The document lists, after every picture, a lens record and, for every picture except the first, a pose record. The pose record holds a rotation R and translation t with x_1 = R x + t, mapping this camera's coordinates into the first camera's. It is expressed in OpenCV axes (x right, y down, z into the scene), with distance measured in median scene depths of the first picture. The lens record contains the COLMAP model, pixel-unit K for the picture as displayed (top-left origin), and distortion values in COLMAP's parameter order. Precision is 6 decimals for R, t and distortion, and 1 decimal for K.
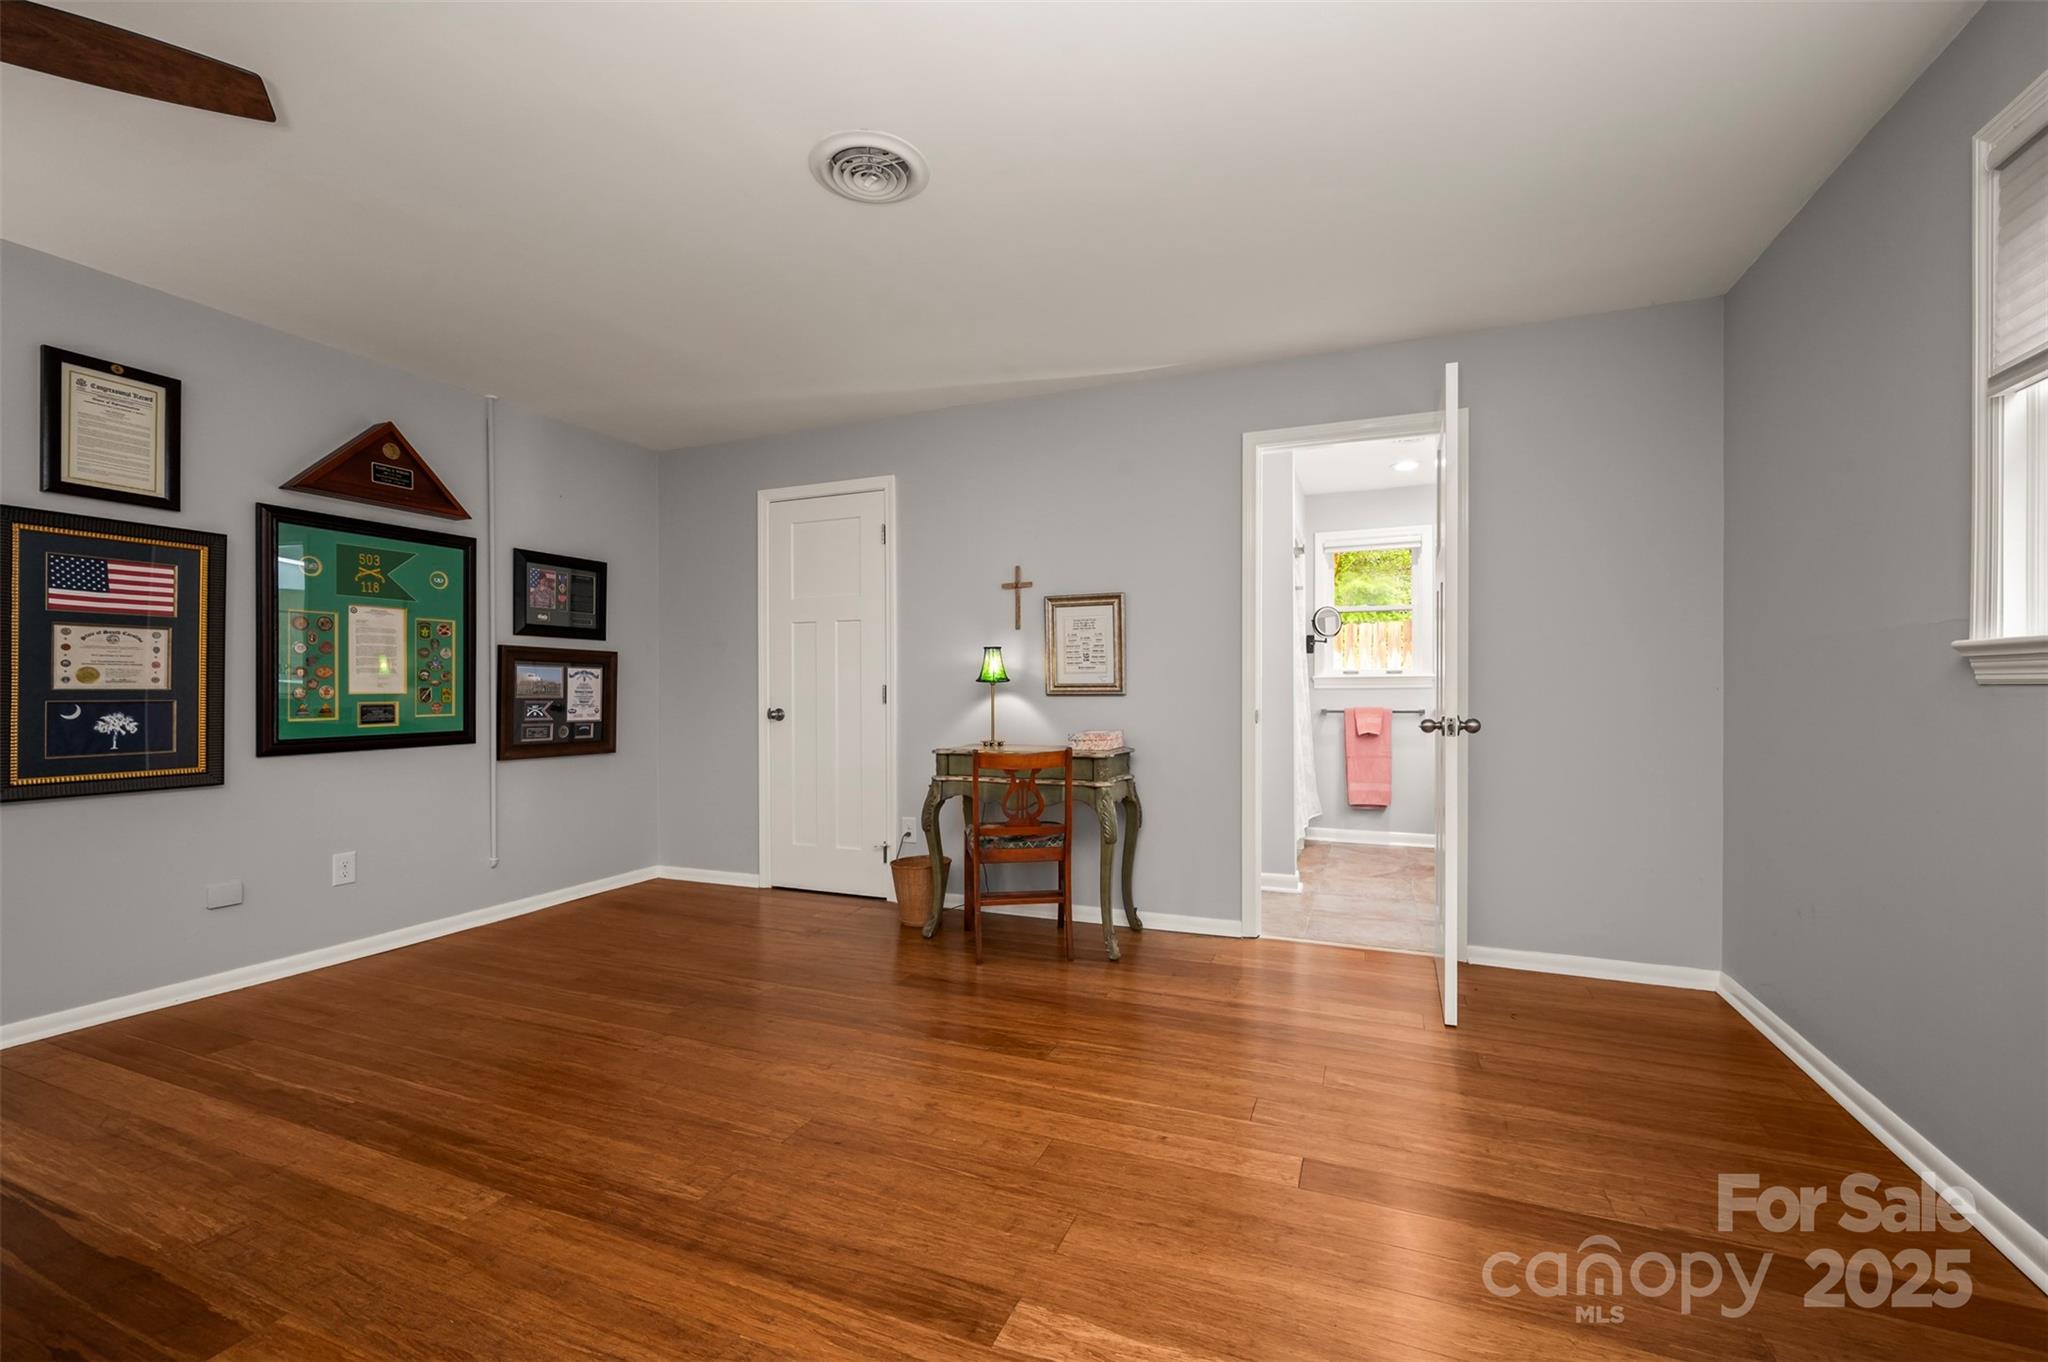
lens RADIAL K [[857.9, 0, 1024.2], [0, 857.9, 683.3], [0, 0, 1]] dist [-0.003506, -0.000493]
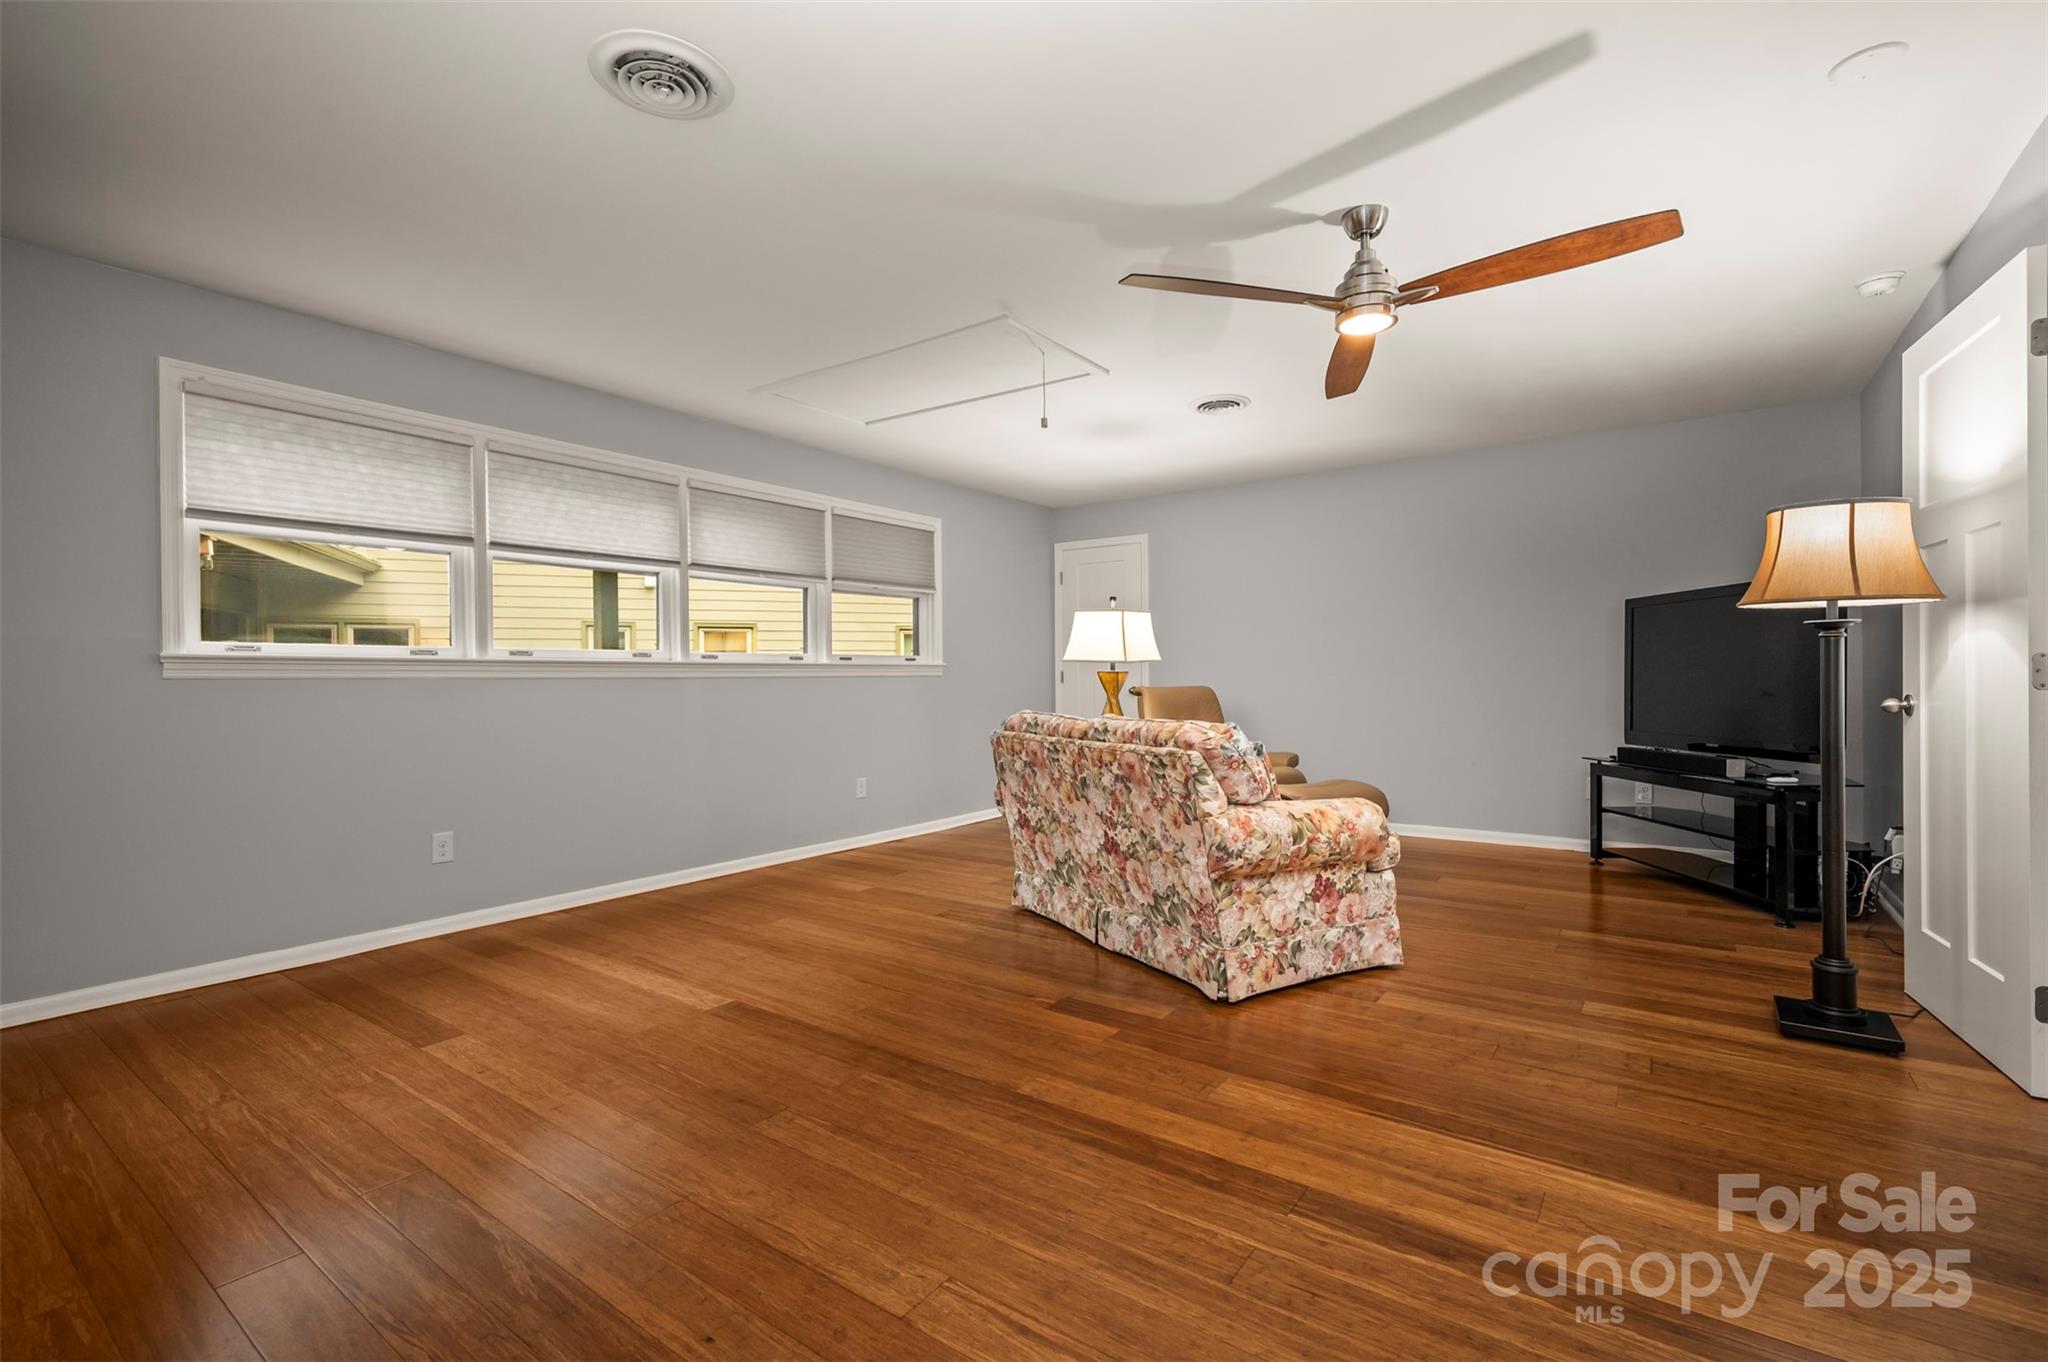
lens RADIAL K [[930.4, 0, 1027.3], [0, 930.4, 687.1], [0, 0, 1]] dist [-0.005165, -0.000632]
pose [[-0.974359, 0.009414, 0.224801, -0.912042], [0.010000, 0.999949, 0.001466, 0.028884], [-0.224775, 0.003676, -0.974404, 2.249014]]
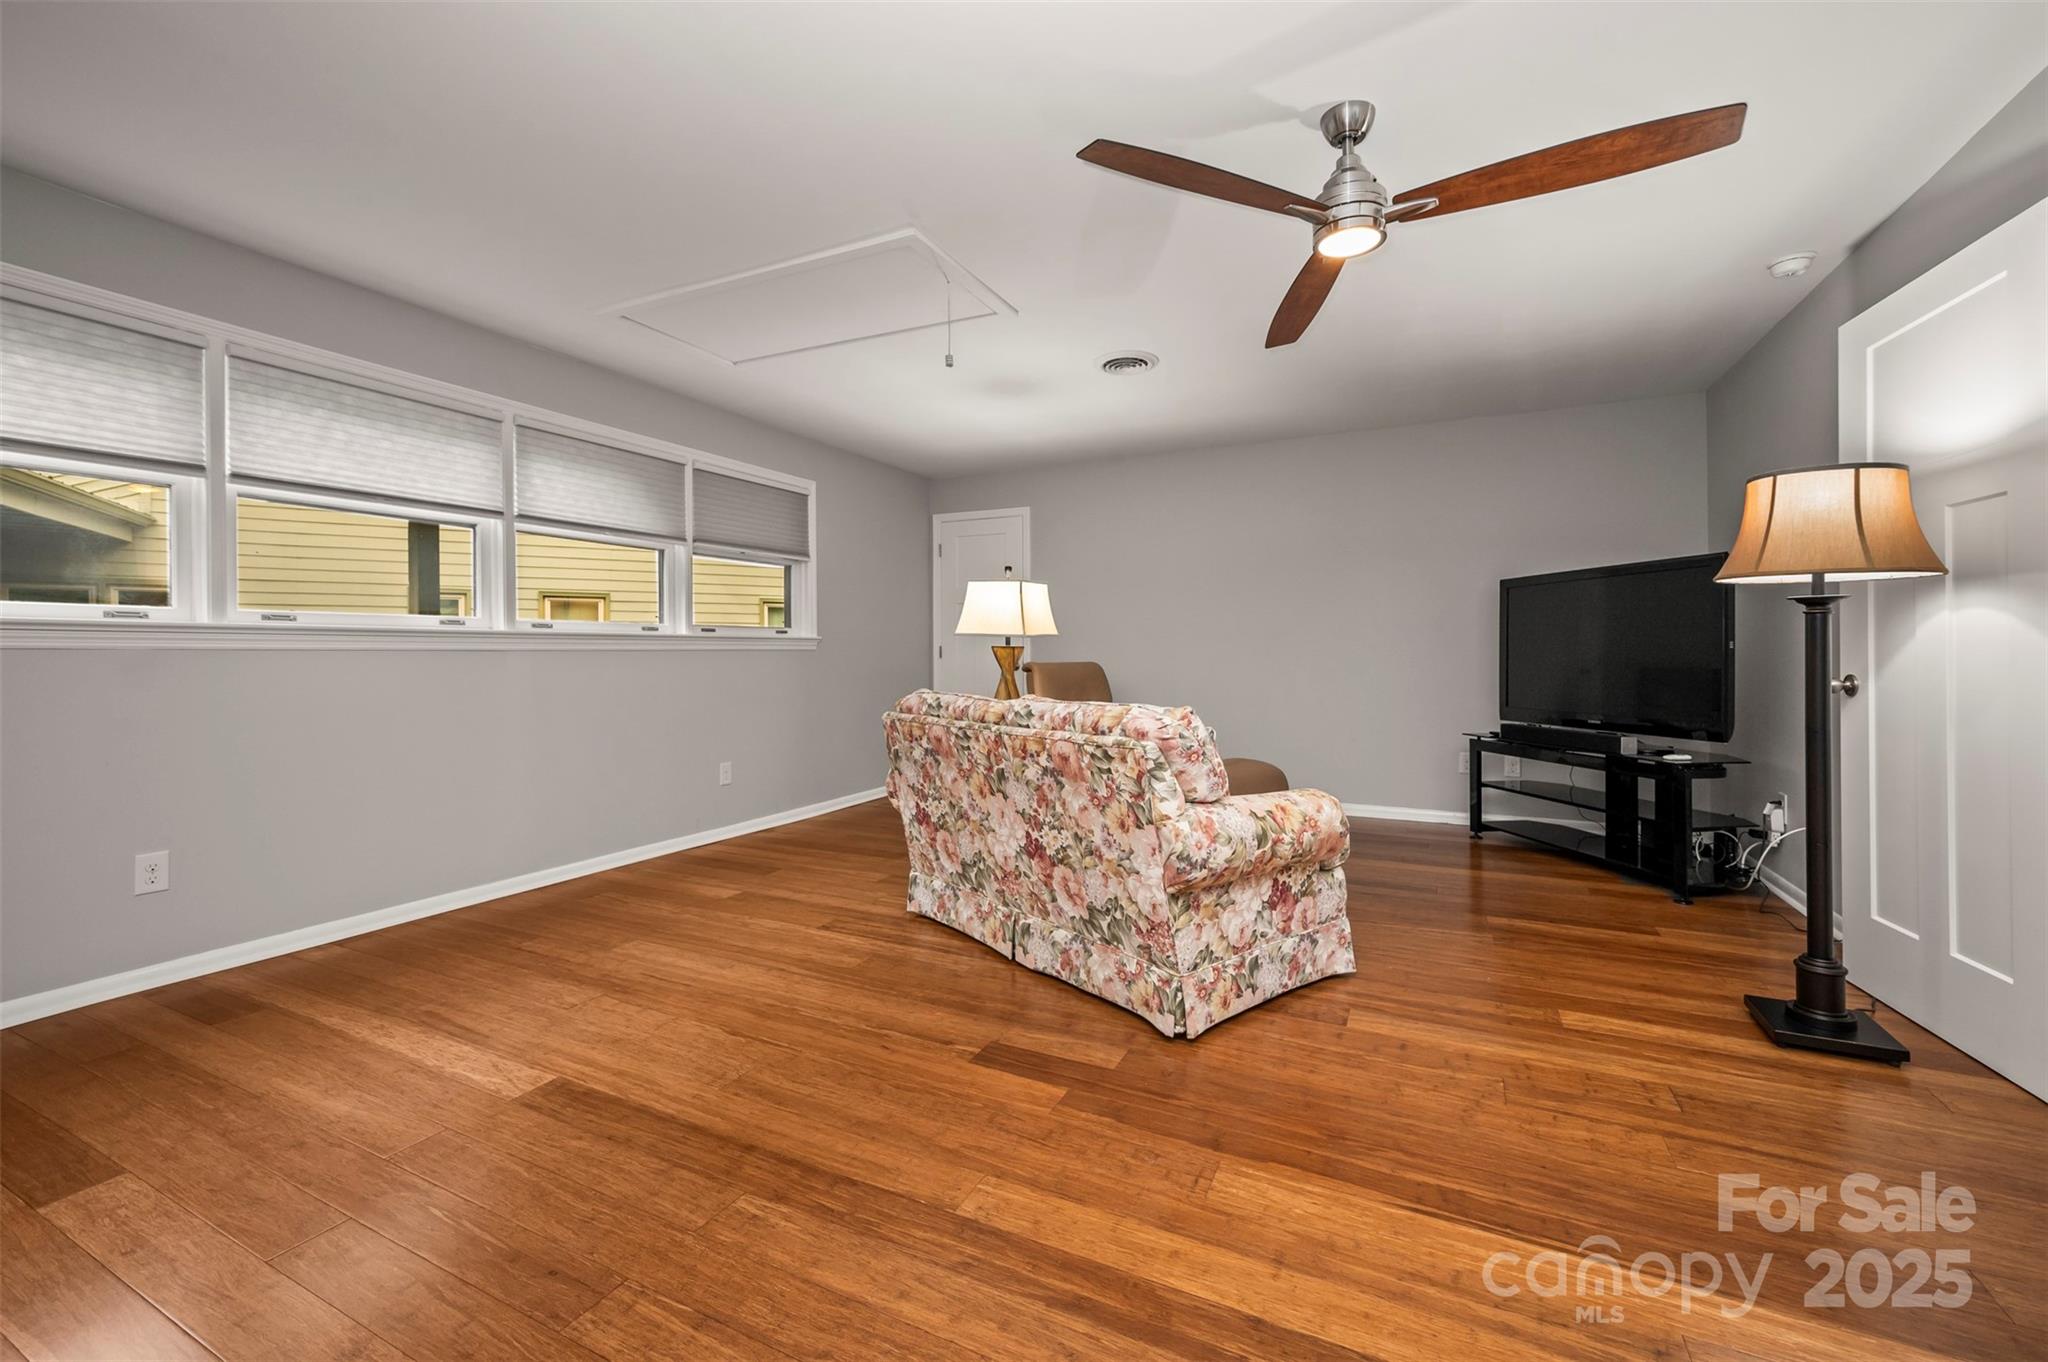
lens RADIAL K [[857.9, 0, 1025.6], [0, 857.9, 661.5], [0, 0, 1]] dist [-0.003506, -0.000493]
pose [[-0.998093, 0.005297, 0.061493, -0.729998], [0.005513, 0.999979, 0.003336, 0.024489], [-0.061474, 0.003668, -0.998102, 1.865282]]
